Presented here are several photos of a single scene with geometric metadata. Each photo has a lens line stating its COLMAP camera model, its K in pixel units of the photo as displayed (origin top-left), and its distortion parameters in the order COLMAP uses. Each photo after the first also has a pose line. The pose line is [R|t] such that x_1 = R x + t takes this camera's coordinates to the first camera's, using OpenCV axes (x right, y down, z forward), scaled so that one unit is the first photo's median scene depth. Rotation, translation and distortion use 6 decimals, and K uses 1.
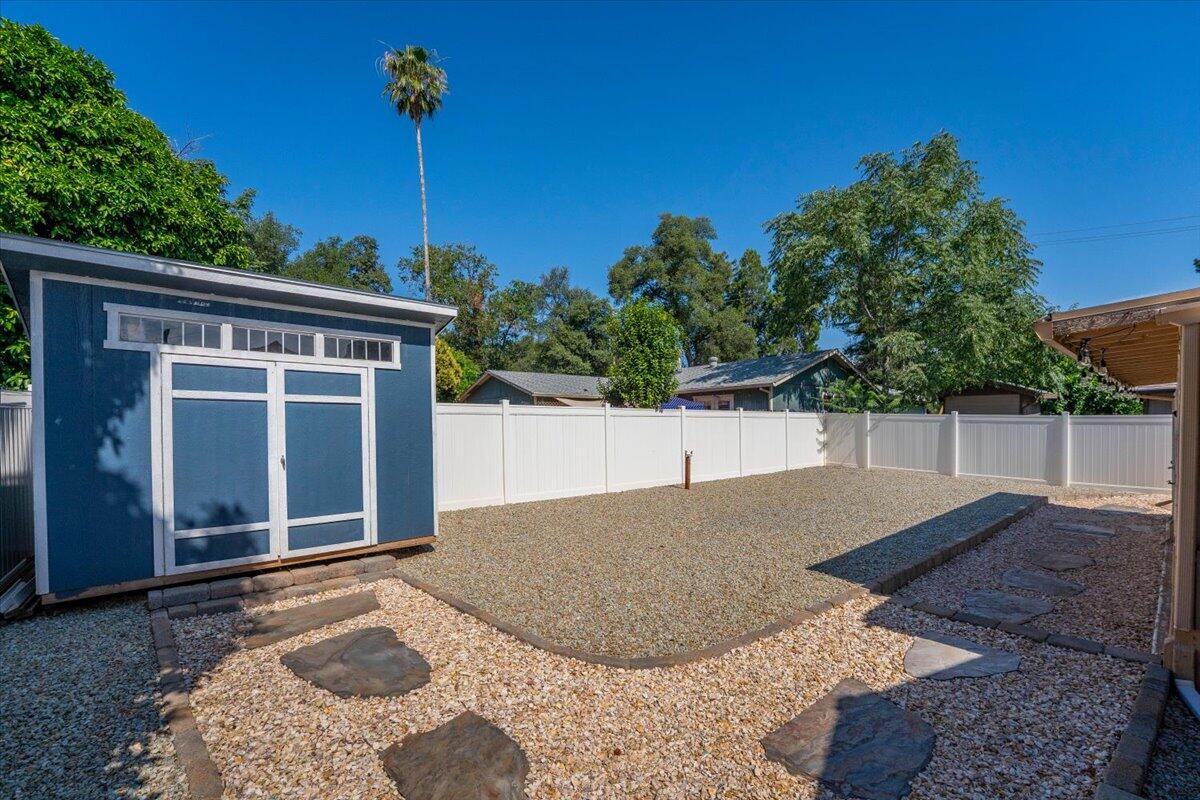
lens RADIAL K [[486.8, 0, 602.3], [0, 486.8, 433.1], [0, 0, 1]] dist [-0.000290, -0.000145]
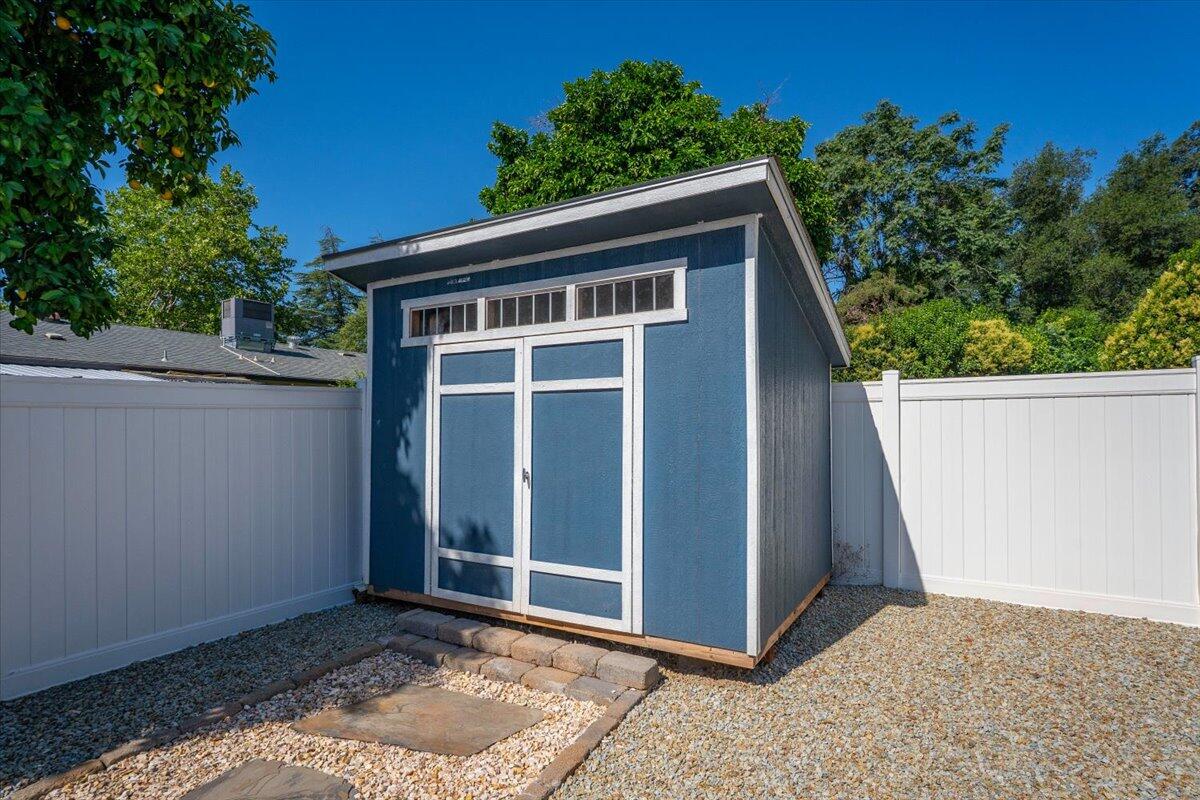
lens RADIAL K [[612.9, 0, 602.7], [0, 612.9, 426.6], [0, 0, 1]] dist [-0.002040, -0.000691]
pose [[0.313374, 0.003981, -0.949621, 0.230030], [-0.009502, 0.999954, 0.001056, -0.016532], [0.949582, 0.008693, 0.313397, 0.842559]]
